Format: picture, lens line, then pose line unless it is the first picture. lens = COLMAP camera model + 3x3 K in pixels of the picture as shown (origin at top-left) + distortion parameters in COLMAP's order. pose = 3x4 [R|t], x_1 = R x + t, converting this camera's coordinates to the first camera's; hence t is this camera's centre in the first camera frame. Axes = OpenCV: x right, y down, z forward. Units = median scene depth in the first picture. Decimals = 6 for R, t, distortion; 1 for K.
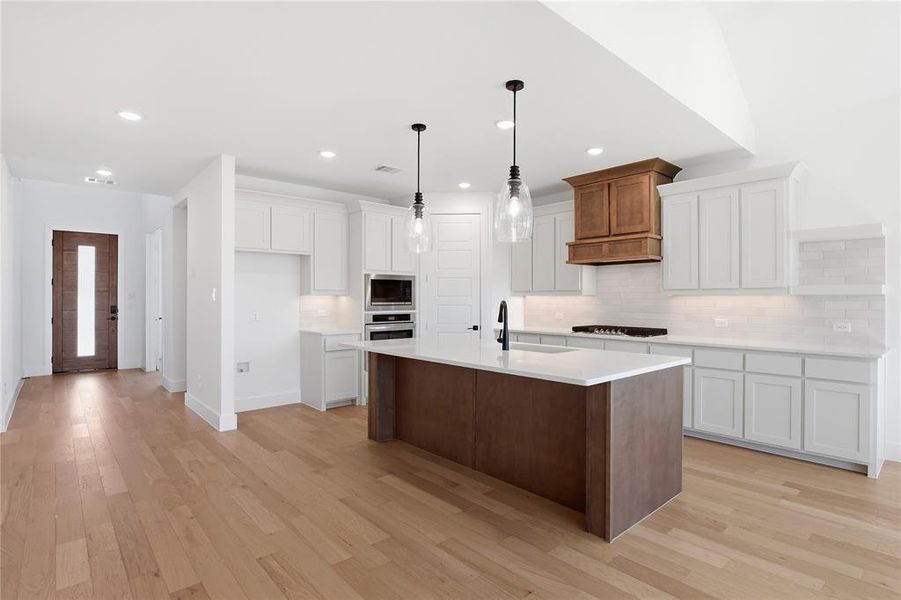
lens RADIAL K [[456.3, 0, 449.0], [0, 456.3, 296.4], [0, 0, 1]] dist [-0.002266, -0.000096]
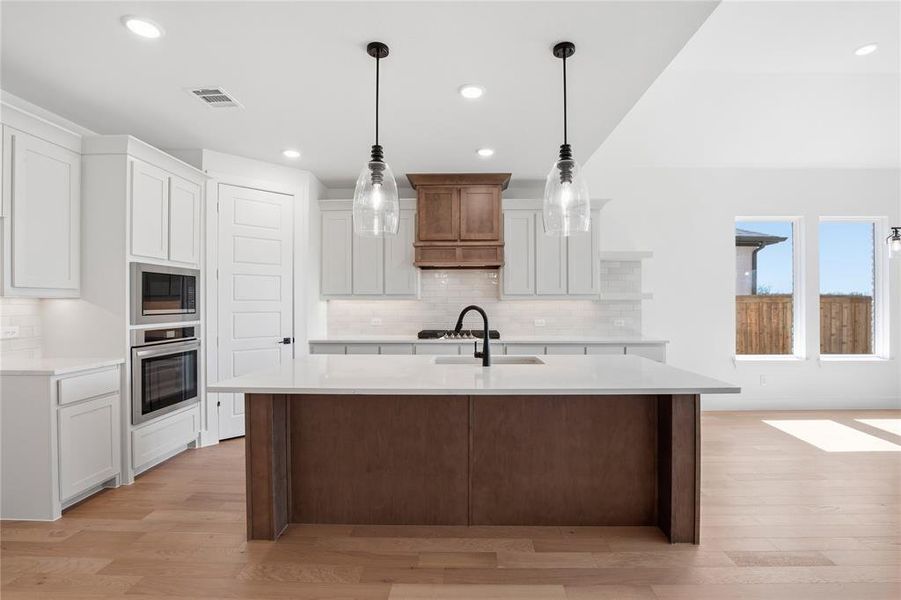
lens RADIAL K [[422.1, 0, 454.6], [0, 422.1, 301.5], [0, 0, 1]] dist [-0.023087, 0.000536]
pose [[0.678887, -0.000047, 0.734243, -0.331984], [-0.001095, 0.999999, 0.001077, 0.000427], [-0.734242, -0.001535, 0.678886, 0.369978]]
